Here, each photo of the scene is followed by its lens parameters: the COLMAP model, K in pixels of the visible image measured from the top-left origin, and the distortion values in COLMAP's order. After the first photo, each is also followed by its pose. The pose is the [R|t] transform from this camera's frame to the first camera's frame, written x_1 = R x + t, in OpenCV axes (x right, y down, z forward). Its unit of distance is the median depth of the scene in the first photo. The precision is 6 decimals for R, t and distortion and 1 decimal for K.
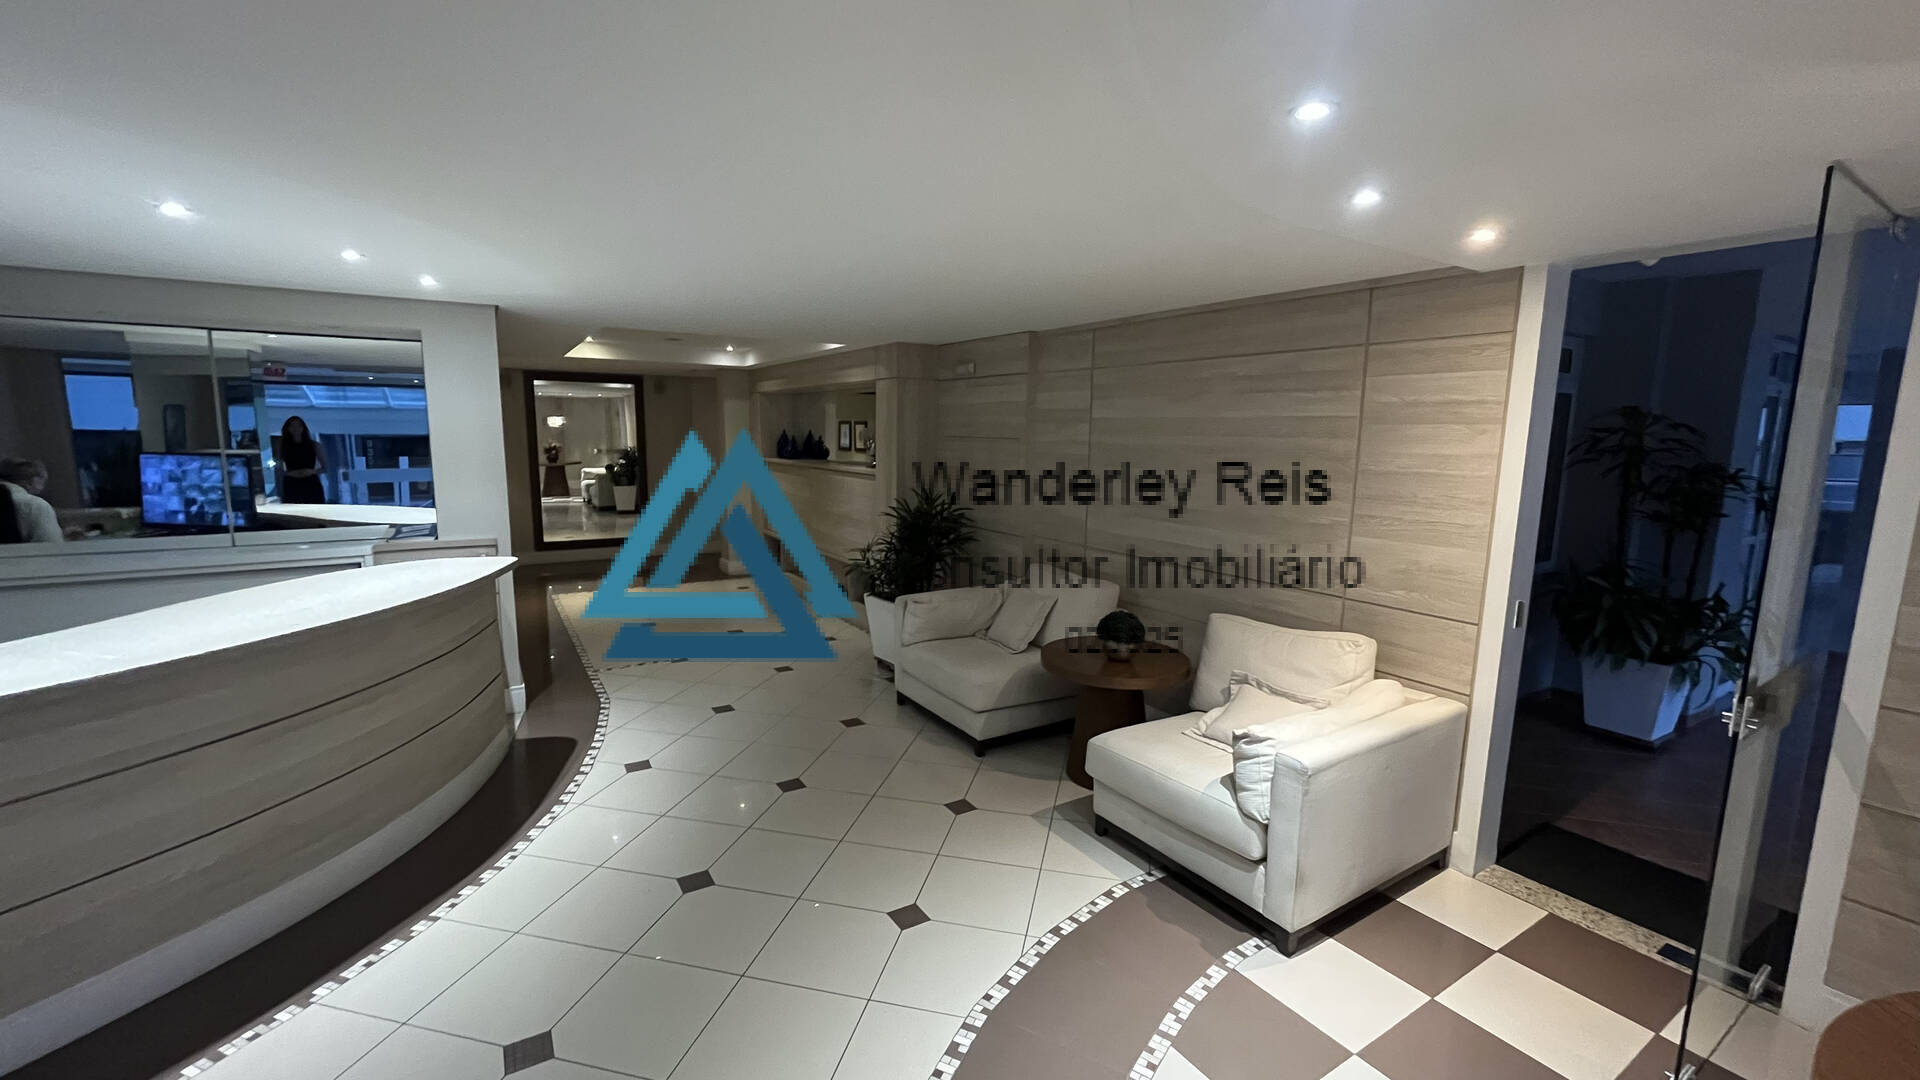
lens RADIAL K [[771.7, 0, 958.7], [0, 771.7, 541.3], [0, 0, 1]] dist [-0.001473, -0.000367]
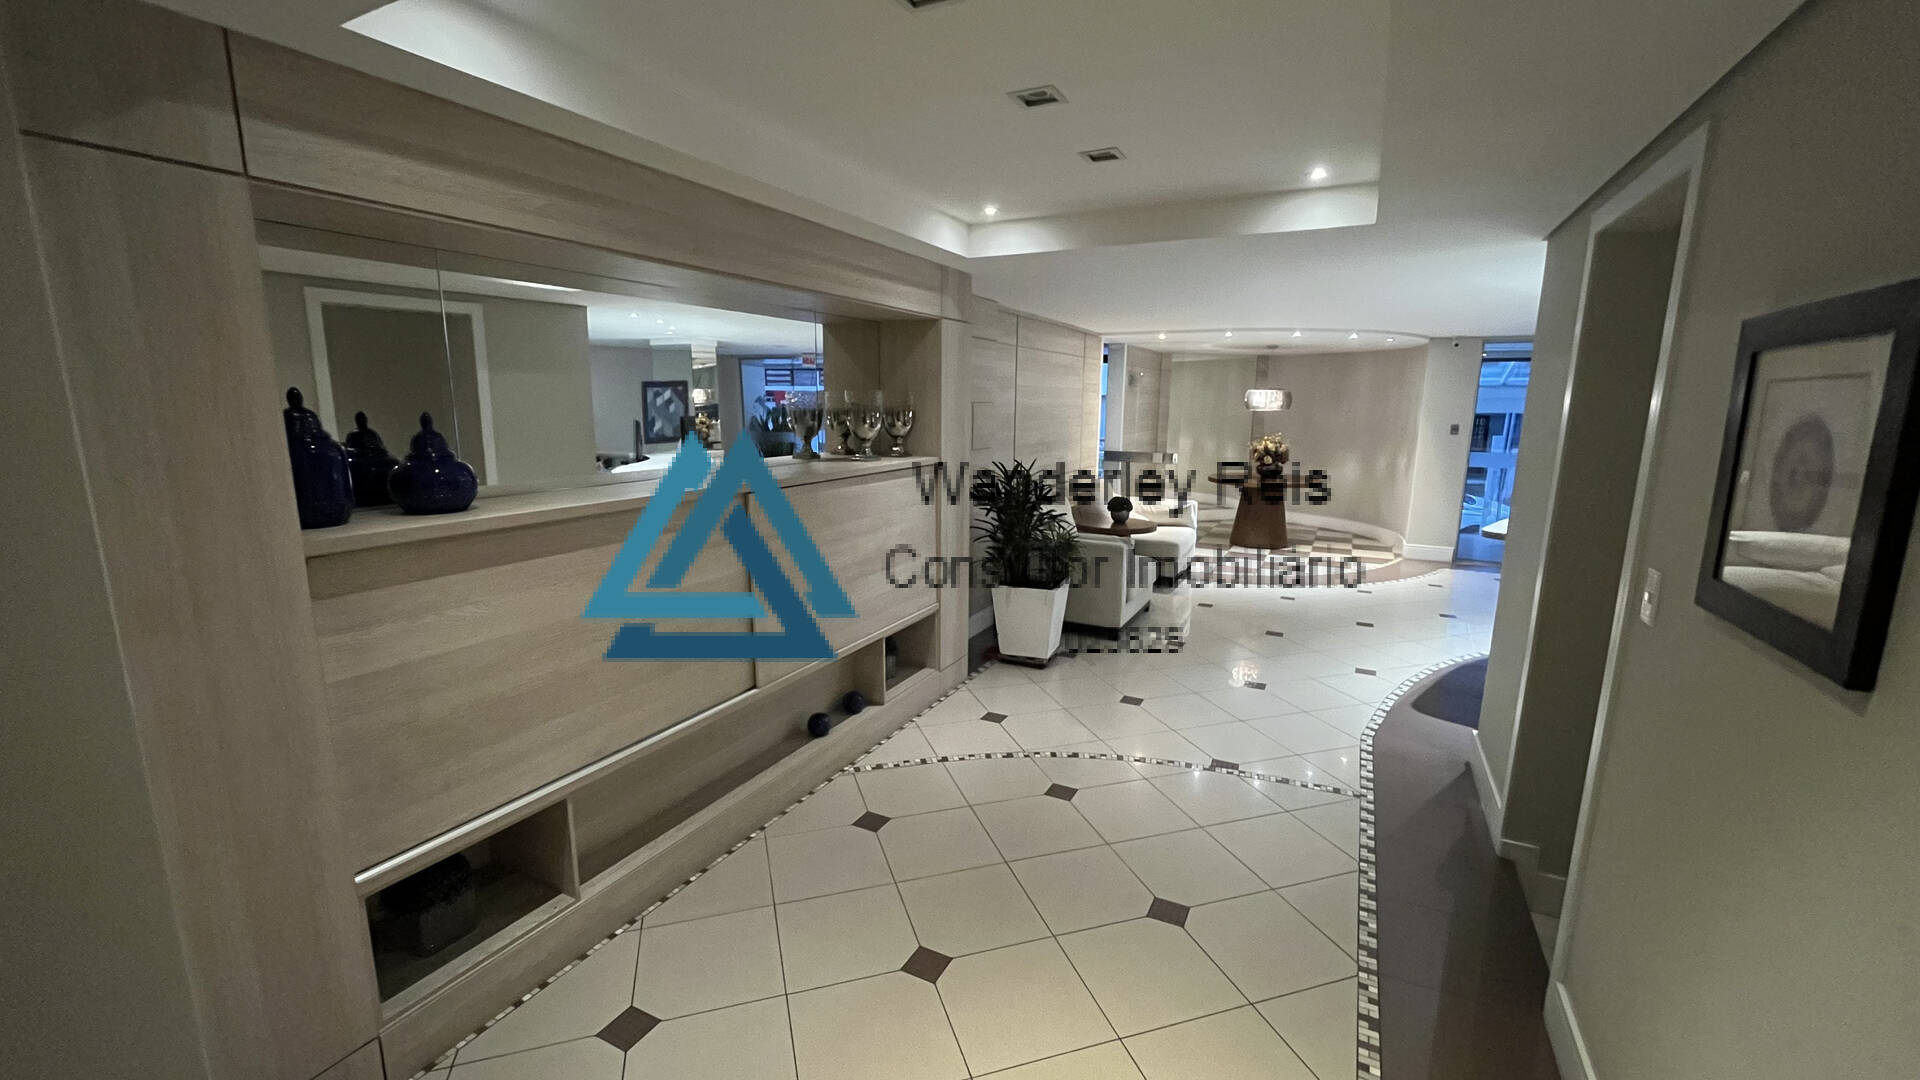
lens RADIAL K [[771.7, 0, 956.5], [0, 771.7, 540.6], [0, 0, 1]] dist [-0.001473, -0.000367]
pose [[-0.506004, -0.170312, 0.845549, -1.095700], [0.114714, 0.958315, 0.261674, -0.310739], [-0.854869, 0.229405, -0.465374, 2.091007]]
